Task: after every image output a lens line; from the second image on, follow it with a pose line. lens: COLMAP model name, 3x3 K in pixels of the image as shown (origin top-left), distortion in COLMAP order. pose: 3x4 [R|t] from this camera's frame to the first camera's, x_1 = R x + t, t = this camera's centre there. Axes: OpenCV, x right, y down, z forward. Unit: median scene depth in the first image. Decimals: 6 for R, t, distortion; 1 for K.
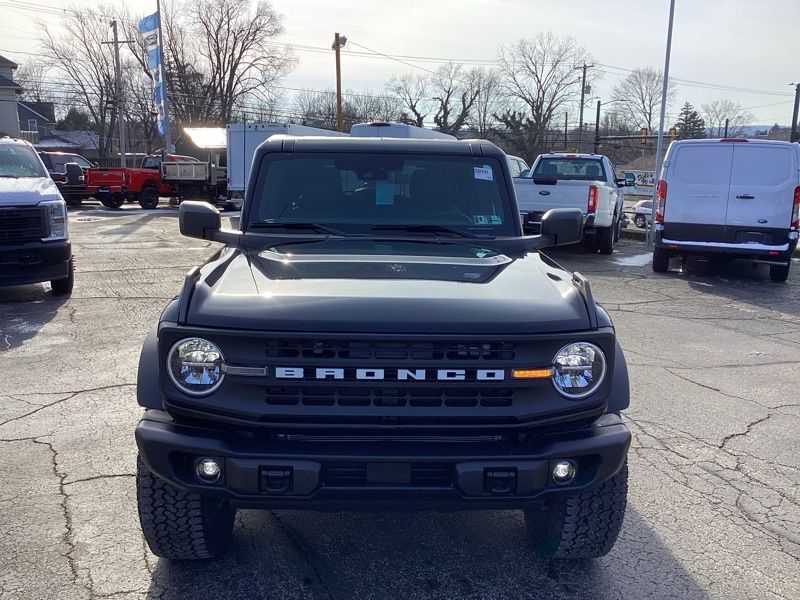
lens RADIAL K [[734.9, 0, 418.0], [0, 734.9, 255.5], [0, 0, 1]] dist [0.016205, 0.000000]
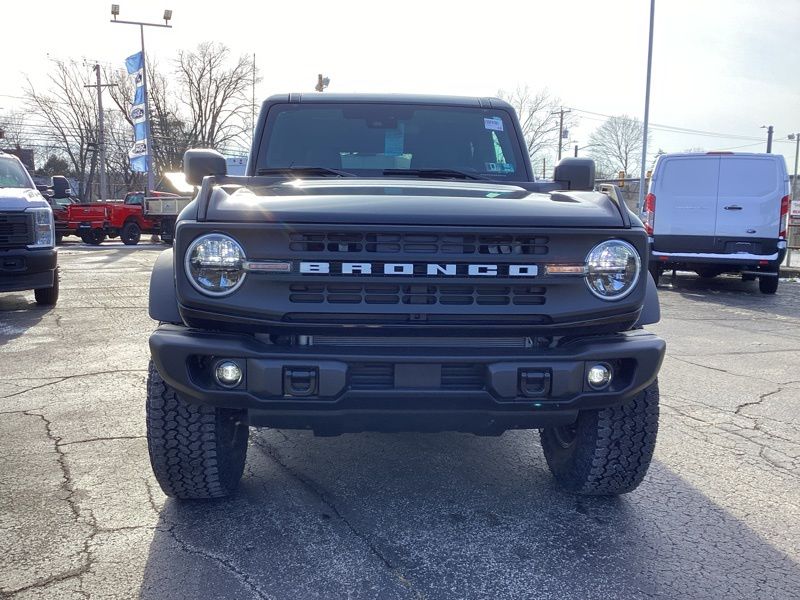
lens RADIAL K [[734.9, 0, 418.2], [0, 734.9, 251.3], [0, 0, 1]] dist [0.016205, 0.000000]
pose [[0.999638, -0.007531, 0.025820, -0.048495], [0.009225, 0.997767, -0.066157, 0.152018], [-0.025264, 0.066372, 0.997475, 0.030594]]
